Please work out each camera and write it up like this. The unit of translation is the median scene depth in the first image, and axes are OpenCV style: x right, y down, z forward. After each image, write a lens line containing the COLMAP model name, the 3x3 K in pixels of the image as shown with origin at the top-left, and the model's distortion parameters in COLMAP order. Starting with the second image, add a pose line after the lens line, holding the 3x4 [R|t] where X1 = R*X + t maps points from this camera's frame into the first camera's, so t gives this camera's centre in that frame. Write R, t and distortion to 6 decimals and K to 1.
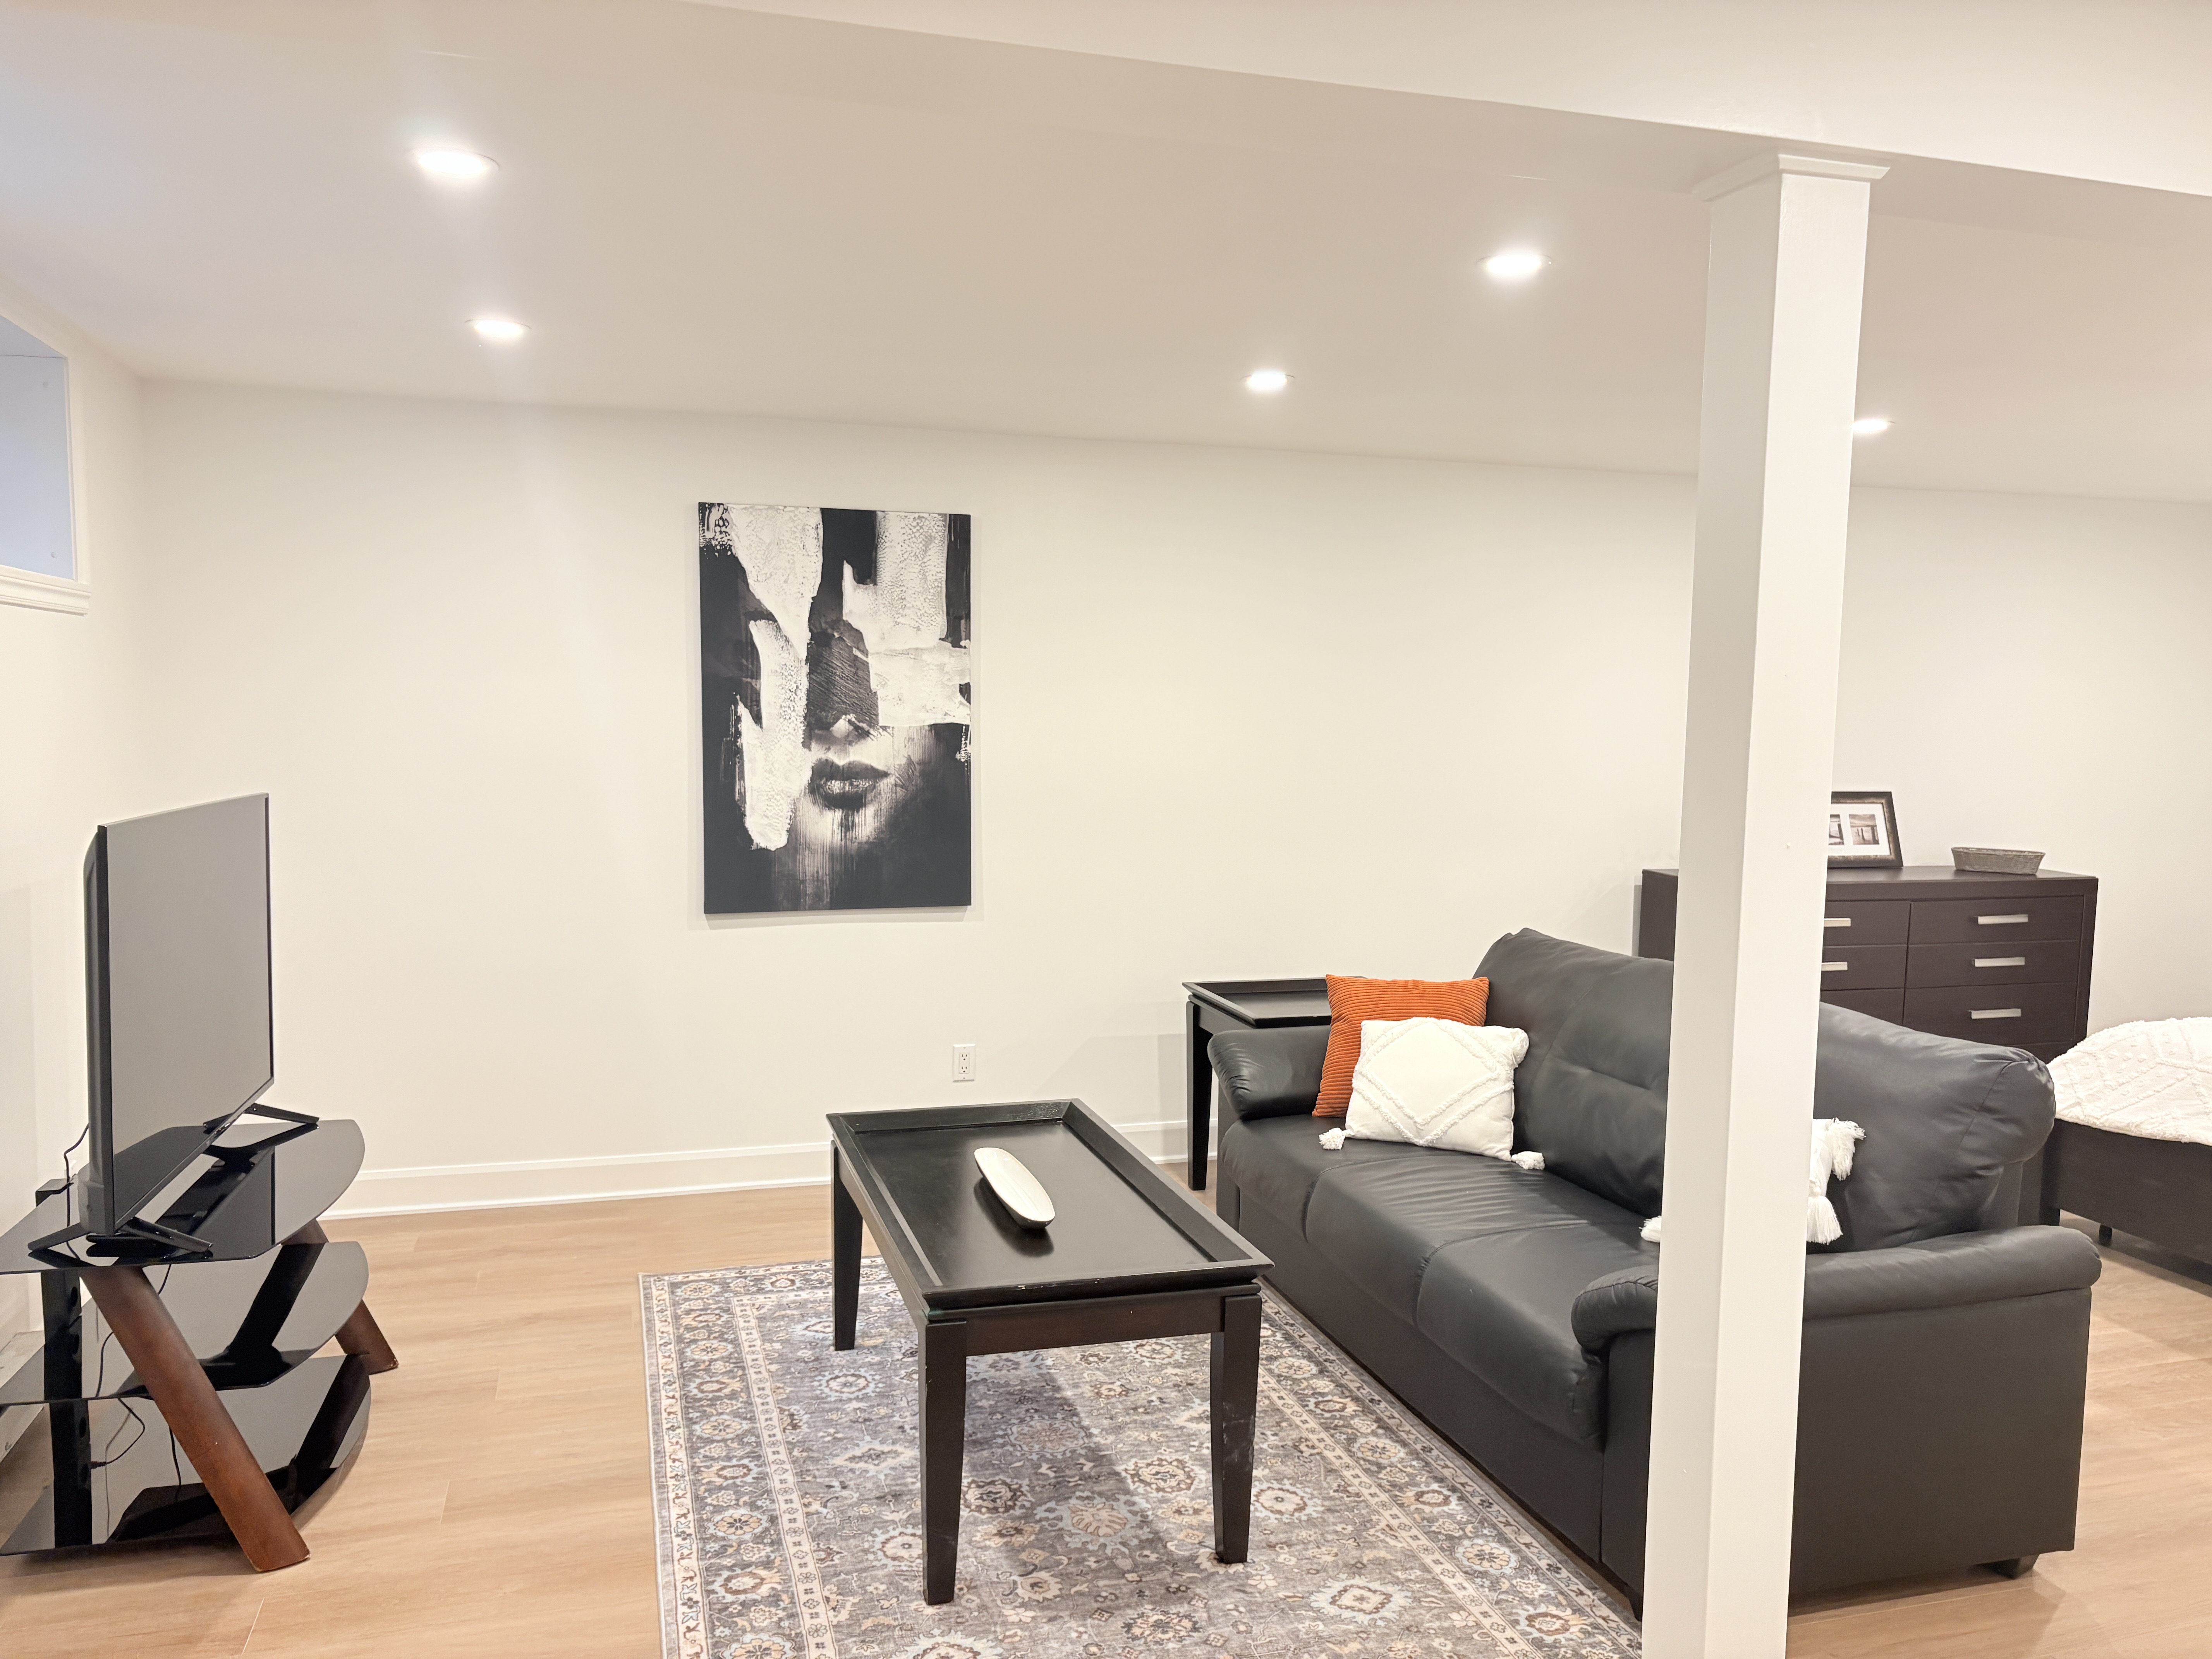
lens RADIAL K [[1675.0, 0, 1108.2], [0, 1675.0, 827.7], [0, 0, 1]] dist [0.060205, -0.066017]
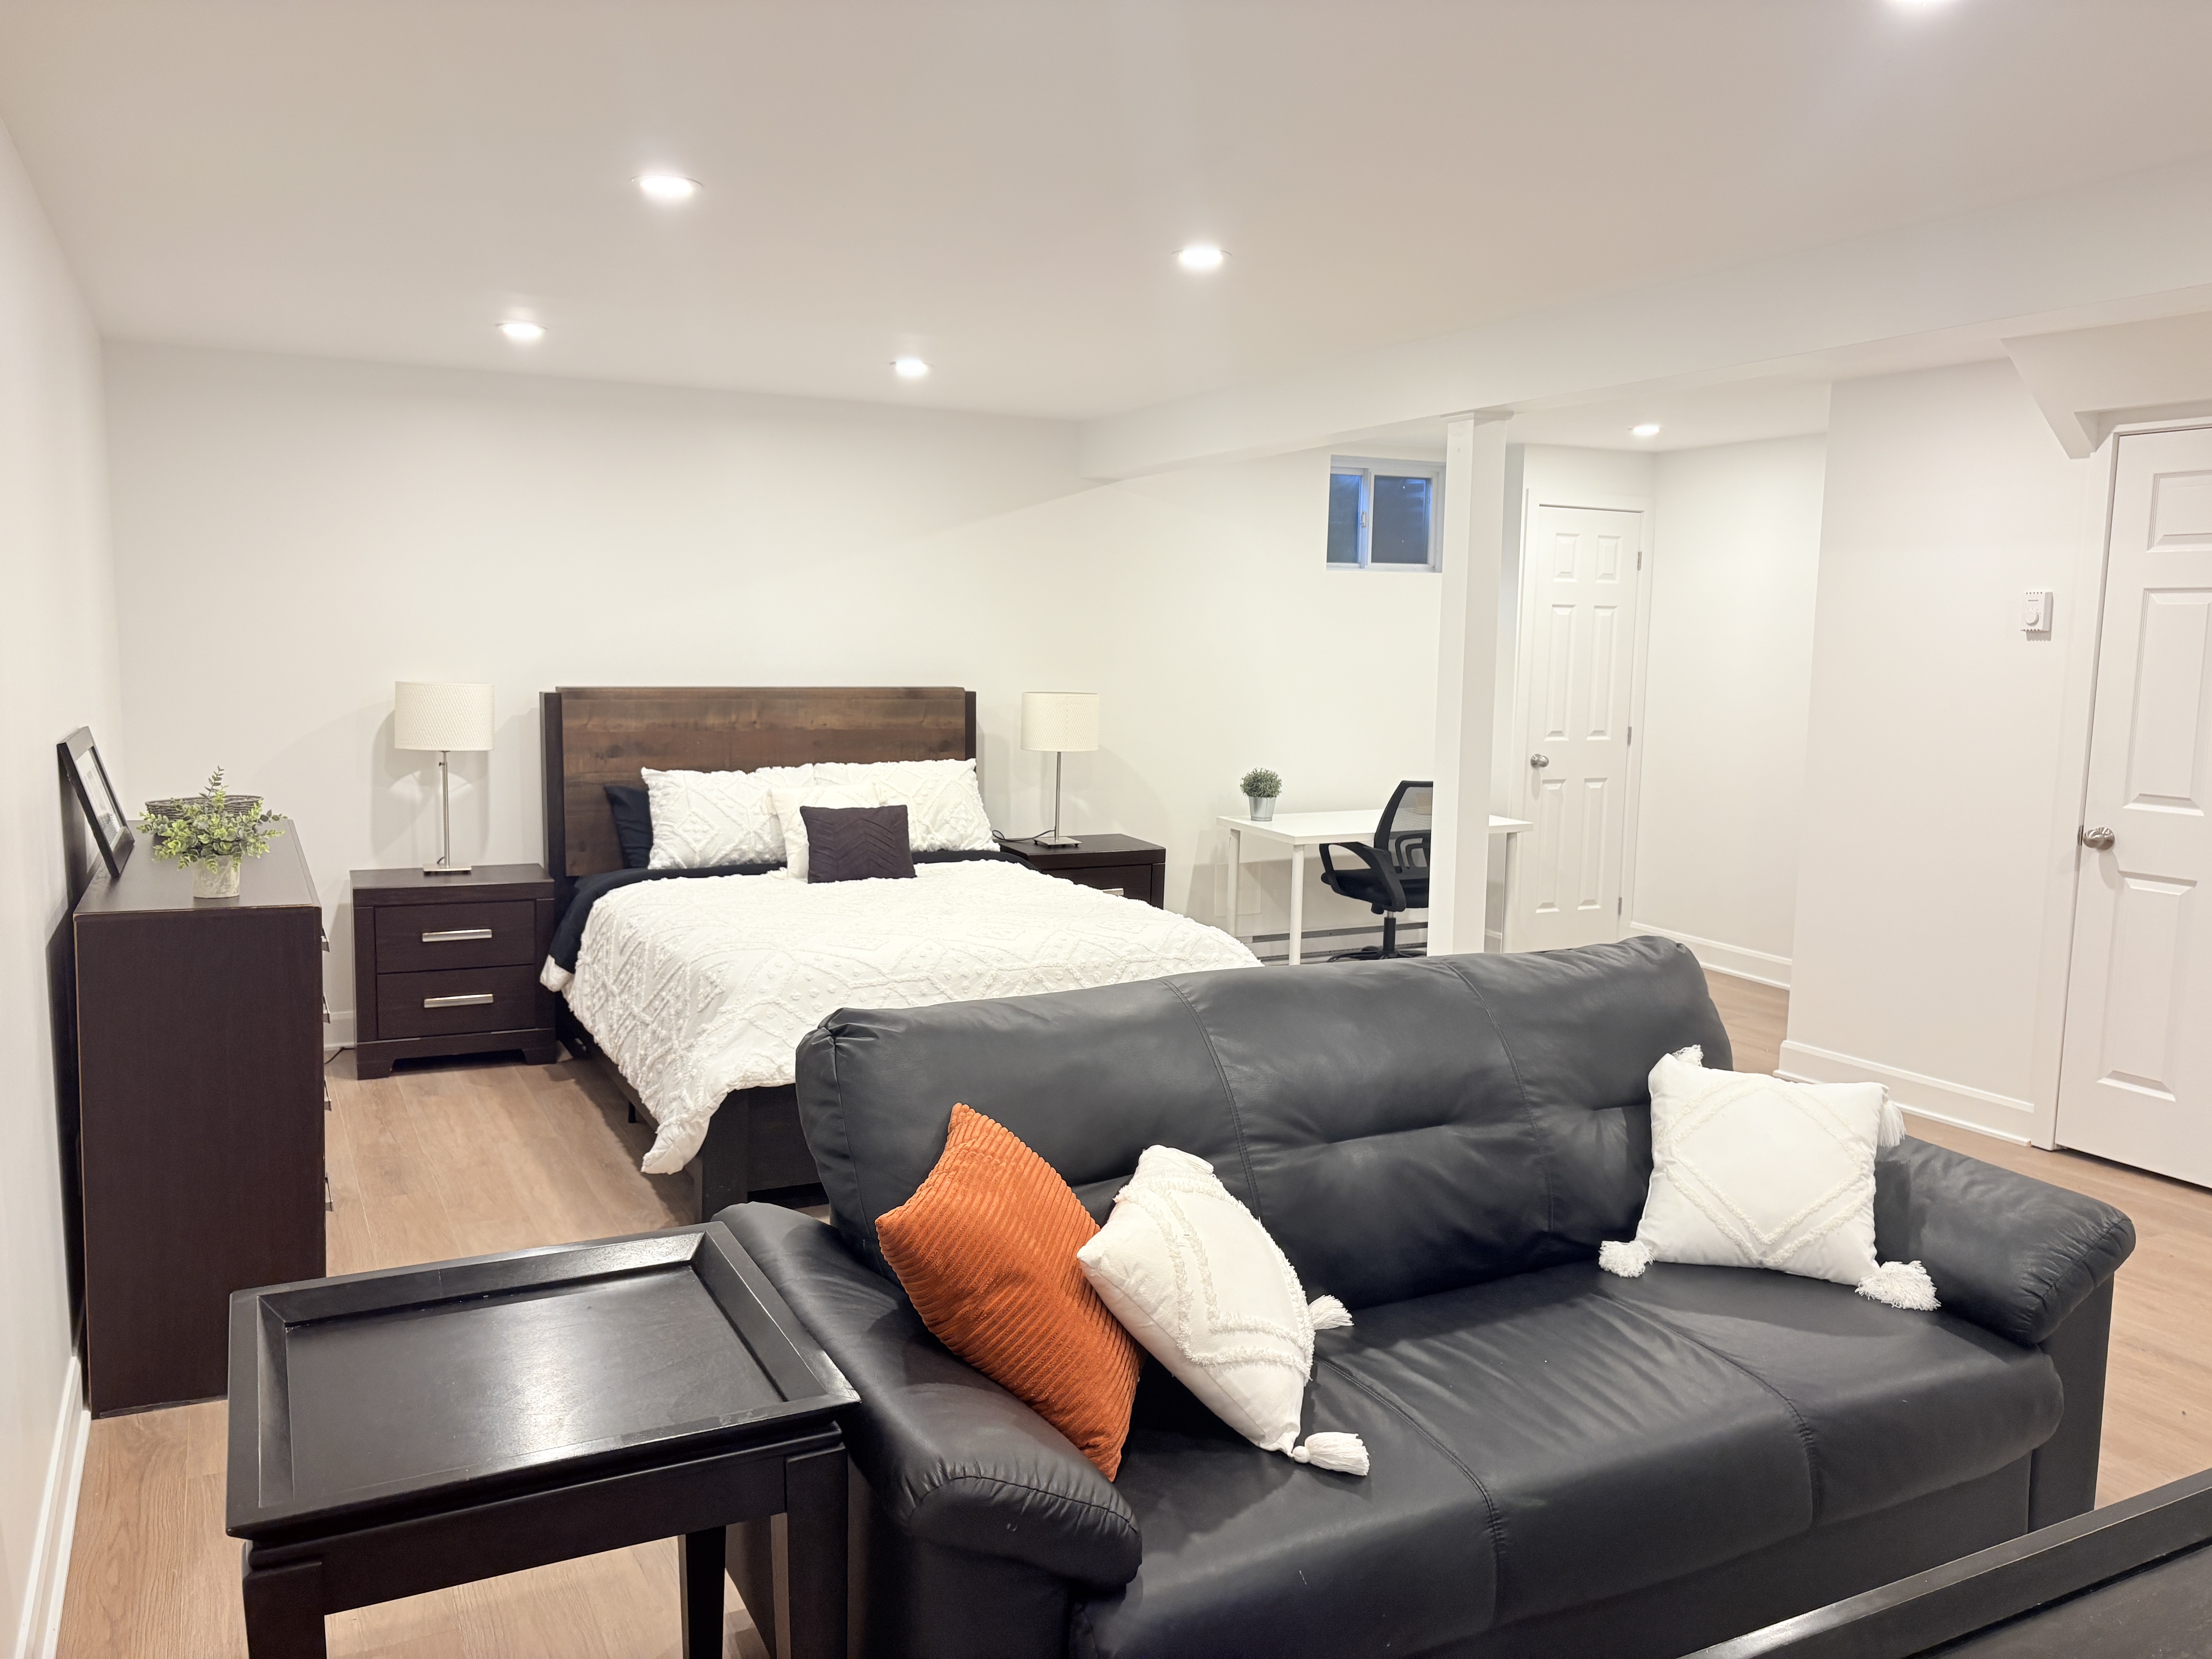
lens RADIAL K [[1675.0, 0, 1100.4], [0, 1675.0, 834.0], [0, 0, 1]] dist [0.060205, -0.066017]
pose [[-0.178442, -0.132883, 0.974936, -0.263966], [0.053521, 0.988061, 0.144468, -0.064216], [-0.982494, 0.077959, -0.169199, 0.912081]]
